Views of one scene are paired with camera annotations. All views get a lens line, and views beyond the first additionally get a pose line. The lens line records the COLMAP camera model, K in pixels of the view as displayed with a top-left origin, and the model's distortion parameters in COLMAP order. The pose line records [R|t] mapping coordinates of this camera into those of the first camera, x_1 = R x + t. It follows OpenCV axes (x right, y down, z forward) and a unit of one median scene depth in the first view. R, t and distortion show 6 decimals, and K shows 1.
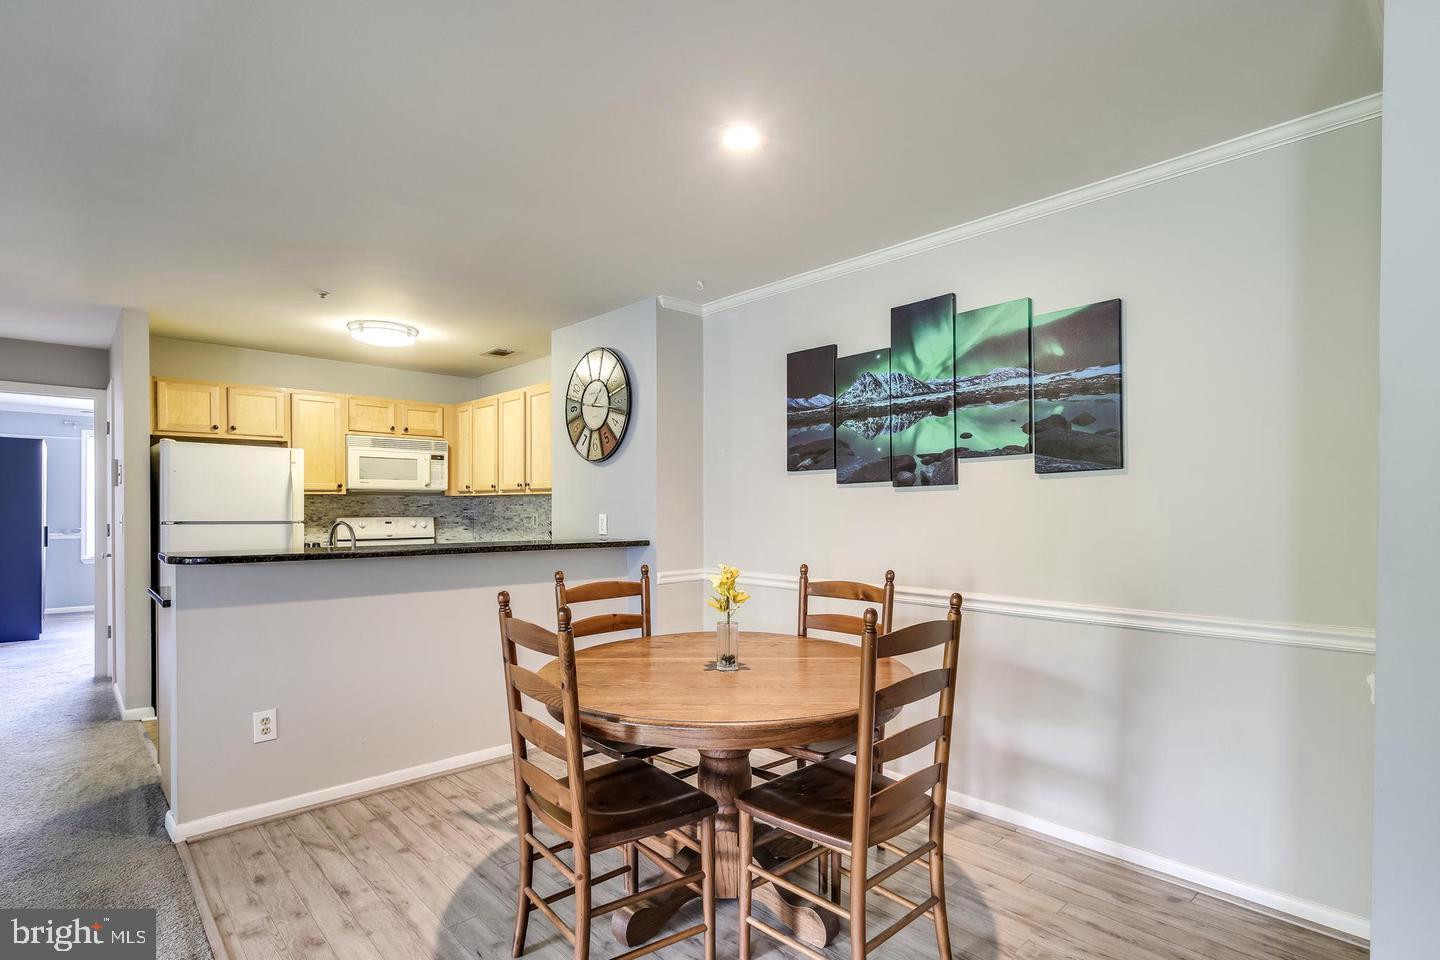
lens RADIAL K [[706.7, 0, 718.8], [0, 706.7, 510.9], [0, 0, 1]] dist [0.005696, -0.001036]
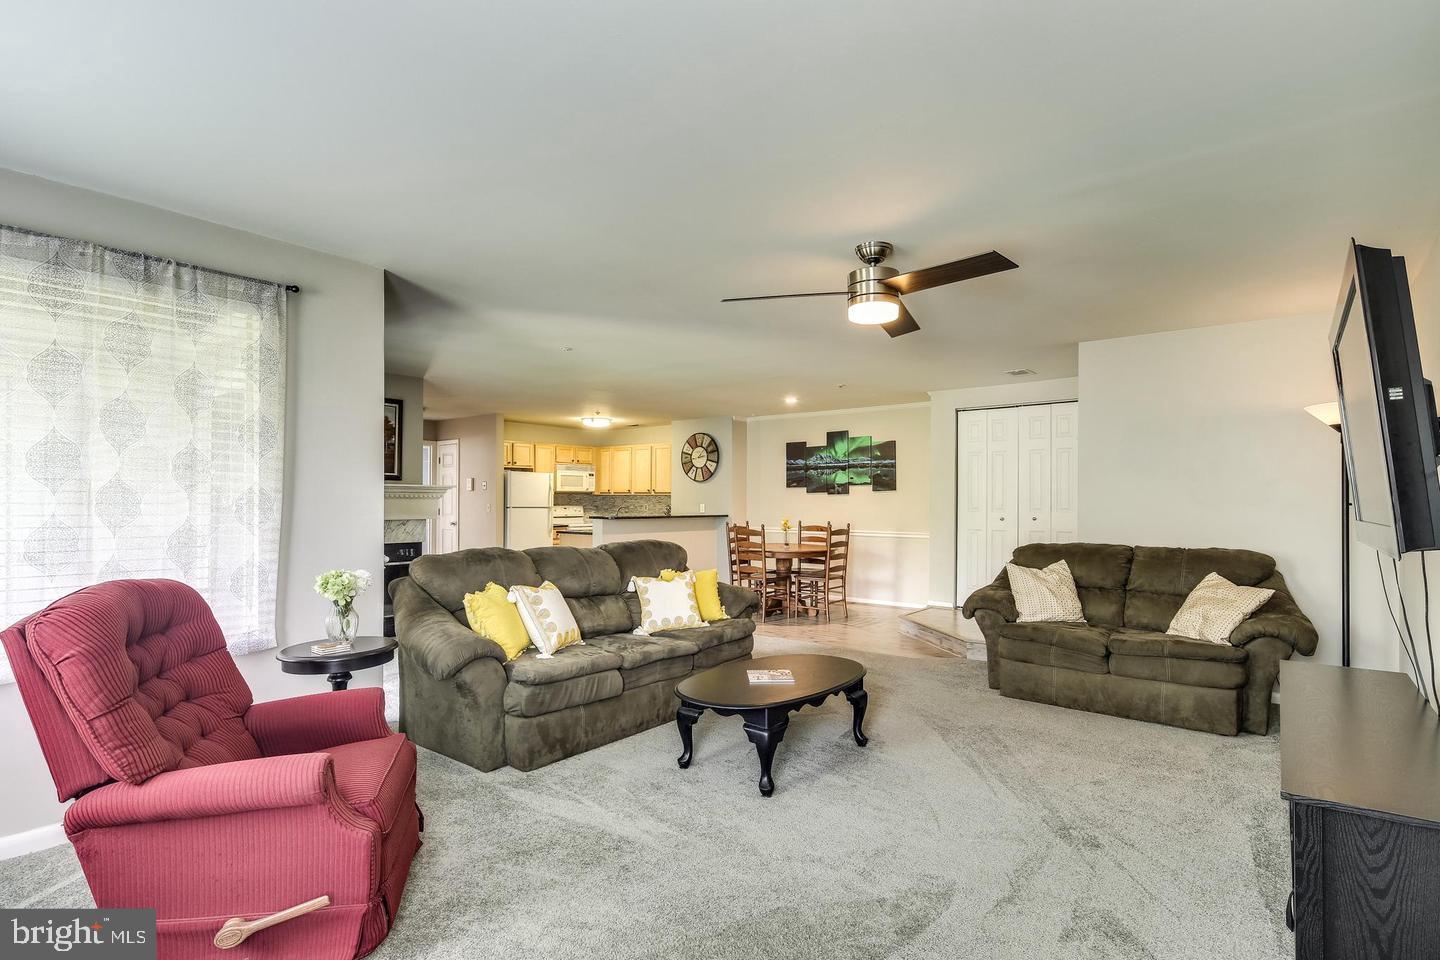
lens RADIAL K [[706.7, 0, 716.0], [0, 706.7, 490.6], [0, 0, 1]] dist [0.005696, -0.001036]
pose [[0.990520, 0.004750, 0.137283, -0.525518], [-0.002146, 0.999815, -0.019112, 0.005872], [-0.137348, 0.018636, 0.990347, -1.569803]]
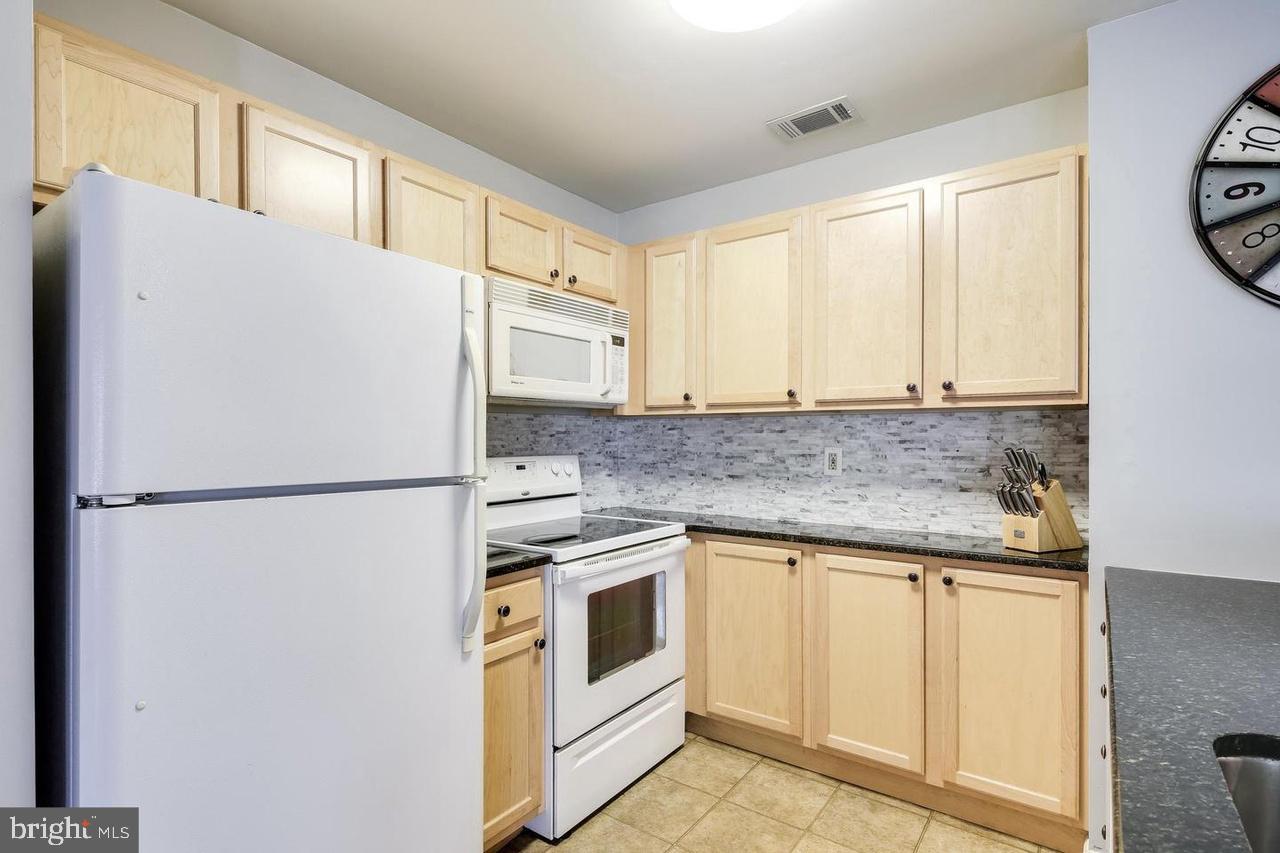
lens RADIAL K [[628.2, 0, 638.3], [0, 628.2, 432.1], [0, 0, 1]] dist [0.005696, -0.001036]
pose [[0.982820, -0.001286, 0.184565, -0.756868], [0.003532, 0.999924, -0.011840, -0.004716], [-0.184535, 0.012289, 0.982749, 0.885094]]
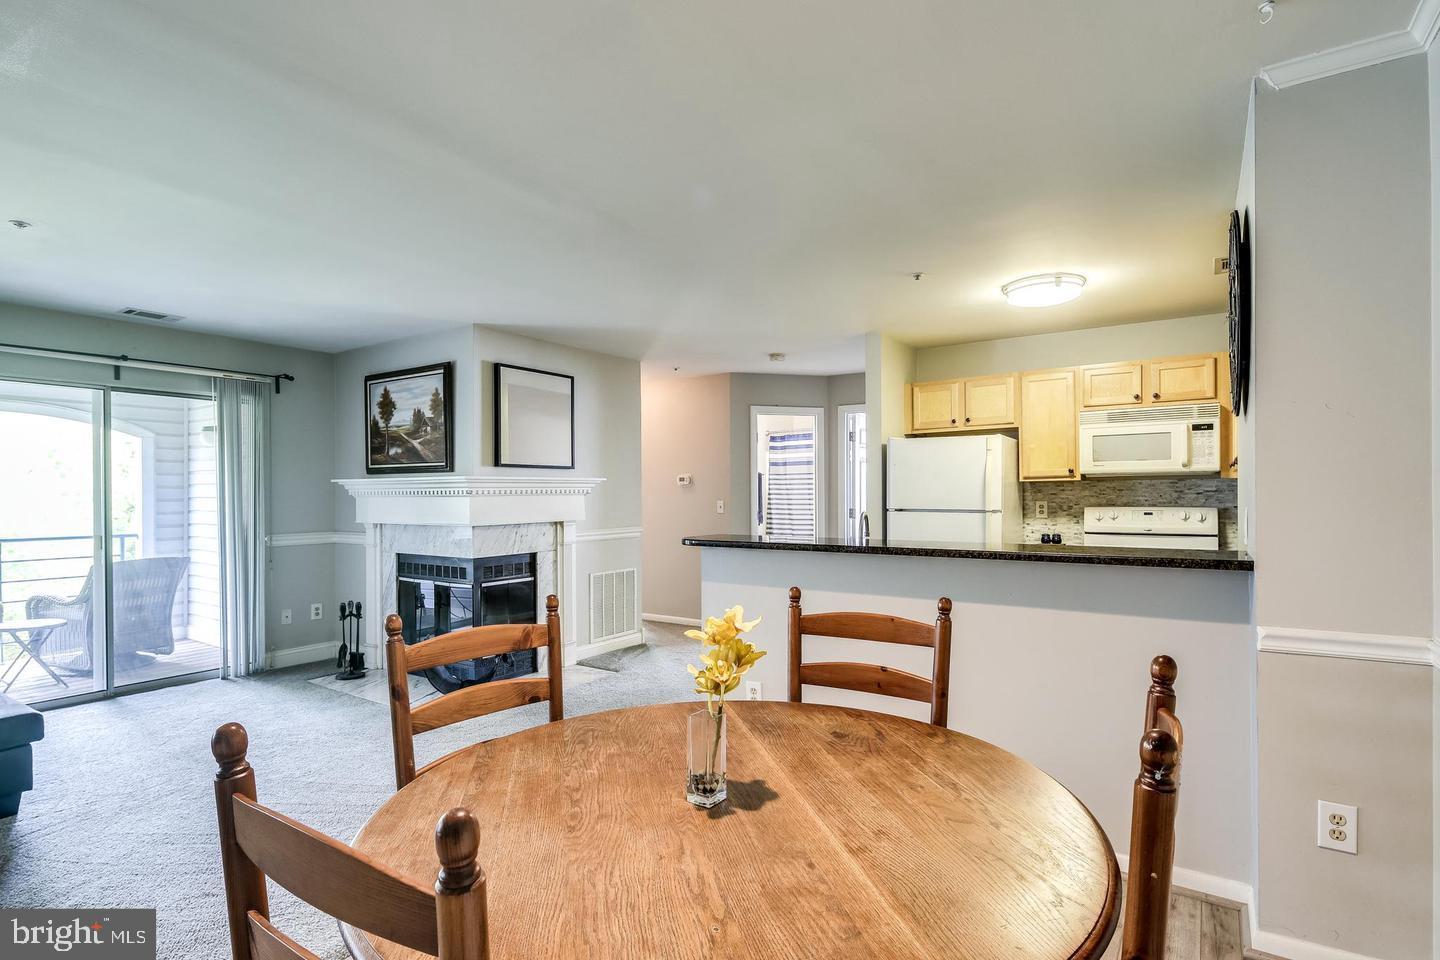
lens RADIAL K [[706.7, 0, 720.9], [0, 706.7, 493.1], [0, 0, 1]] dist [0.005696, -0.001036]
pose [[0.220707, -0.004801, -0.975328, 0.344041], [0.001213, 0.999988, -0.004647, -0.006018], [0.975339, -0.000157, 0.220711, 0.561536]]
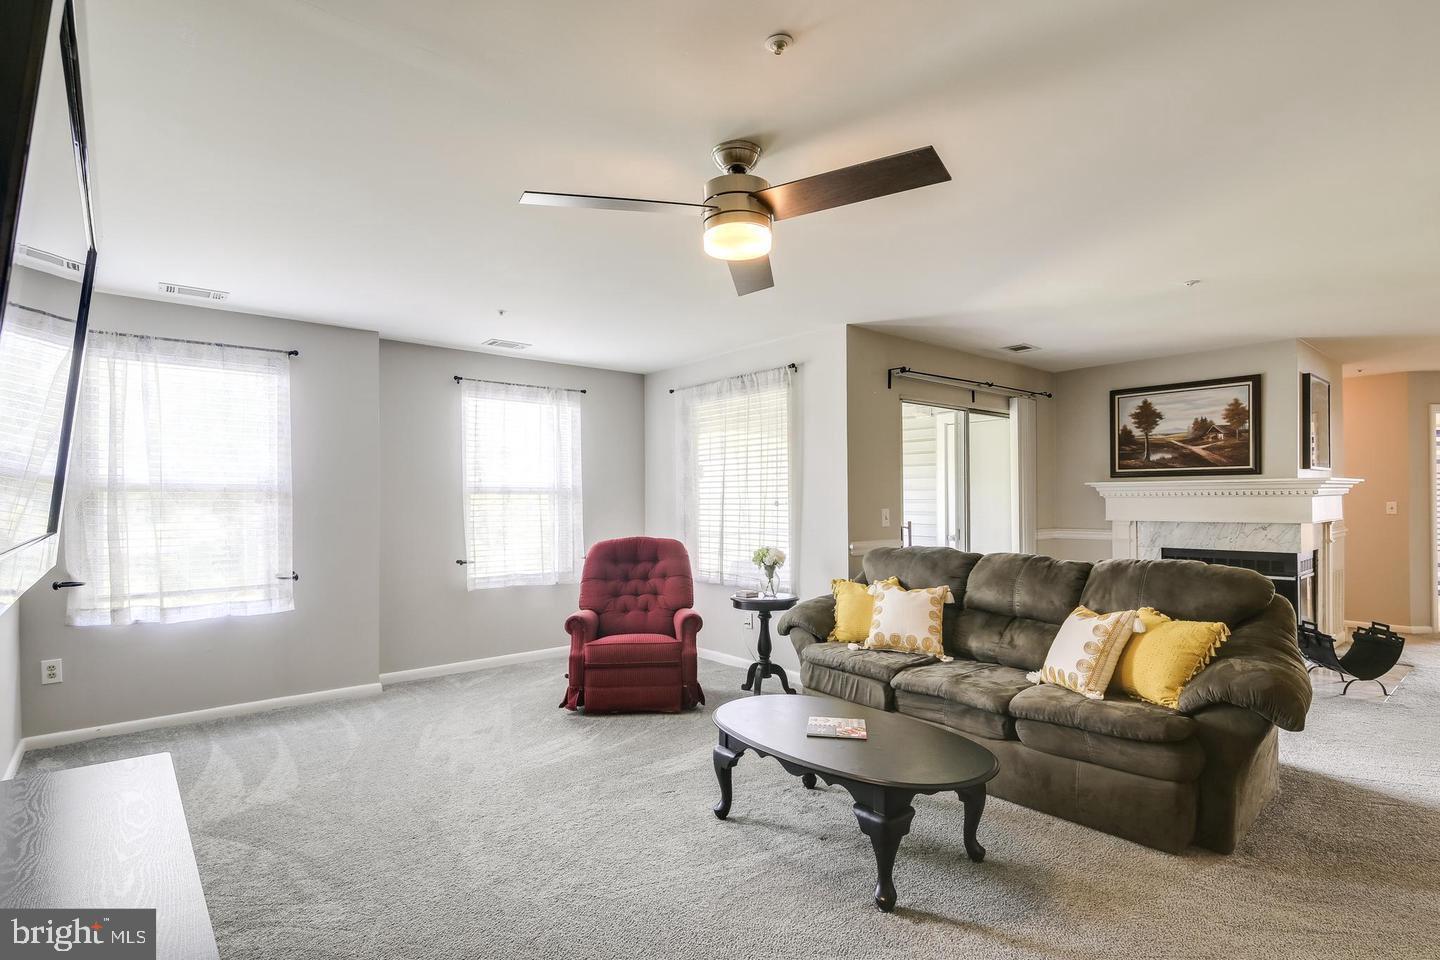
lens RADIAL K [[706.7, 0, 726.3], [0, 706.7, 501.7], [0, 0, 1]] dist [0.005696, -0.001036]
pose [[-0.048341, 0.004129, -0.998822, 0.453190], [0.001483, 0.999991, 0.004062, -0.004264], [0.998830, -0.001285, -0.048347, -0.687514]]
